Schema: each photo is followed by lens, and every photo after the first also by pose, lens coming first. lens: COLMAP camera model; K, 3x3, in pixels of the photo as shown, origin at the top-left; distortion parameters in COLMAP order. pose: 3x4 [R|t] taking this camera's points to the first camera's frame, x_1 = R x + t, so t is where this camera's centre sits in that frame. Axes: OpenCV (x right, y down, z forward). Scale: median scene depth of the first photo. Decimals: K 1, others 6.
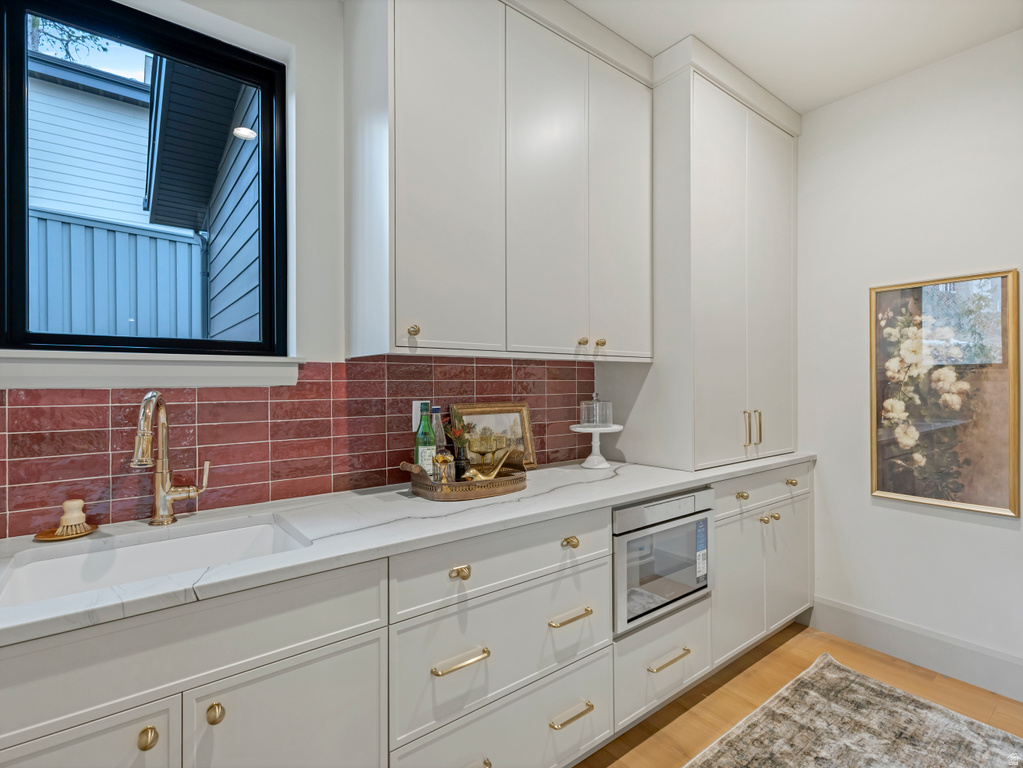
lens RADIAL K [[498.8, 0, 511.4], [0, 498.8, 385.5], [0, 0, 1]] dist [0.012981, -0.006313]
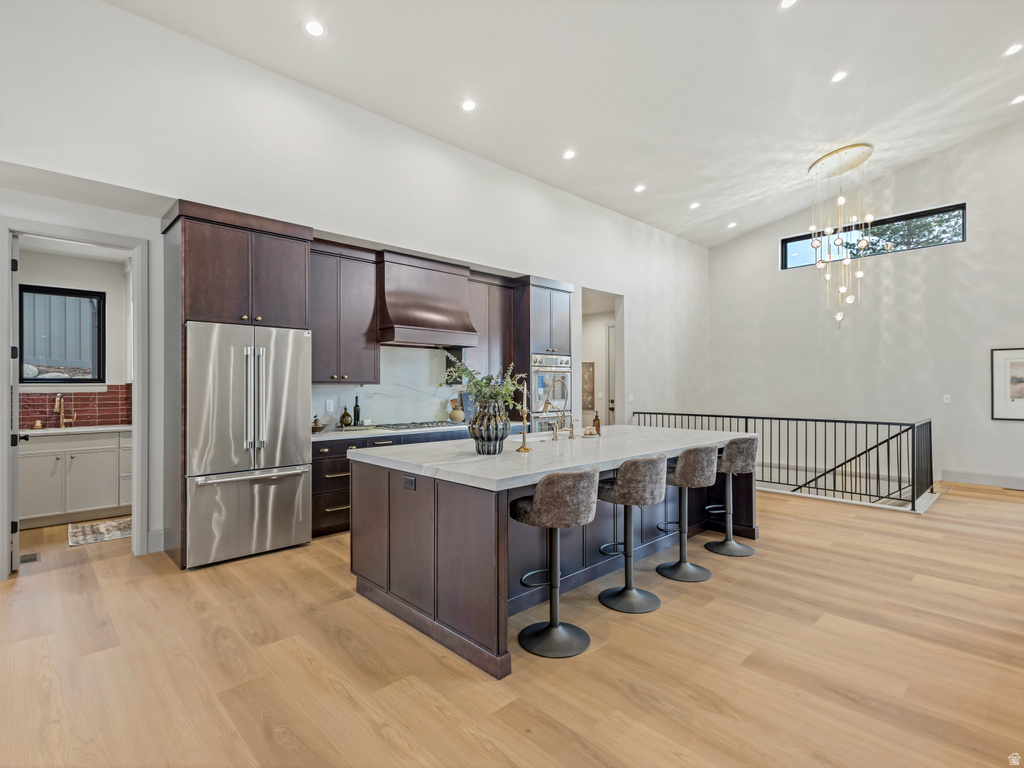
lens RADIAL K [[499.2, 0, 513.6], [0, 499.2, 387.4], [0, 0, 1]] dist [0.012981, -0.006313]
pose [[0.994219, 0.004065, 0.107297, 2.278619], [-0.004165, 0.999991, 0.000702, -0.052277], [-0.107293, -0.001145, 0.994227, -3.130514]]
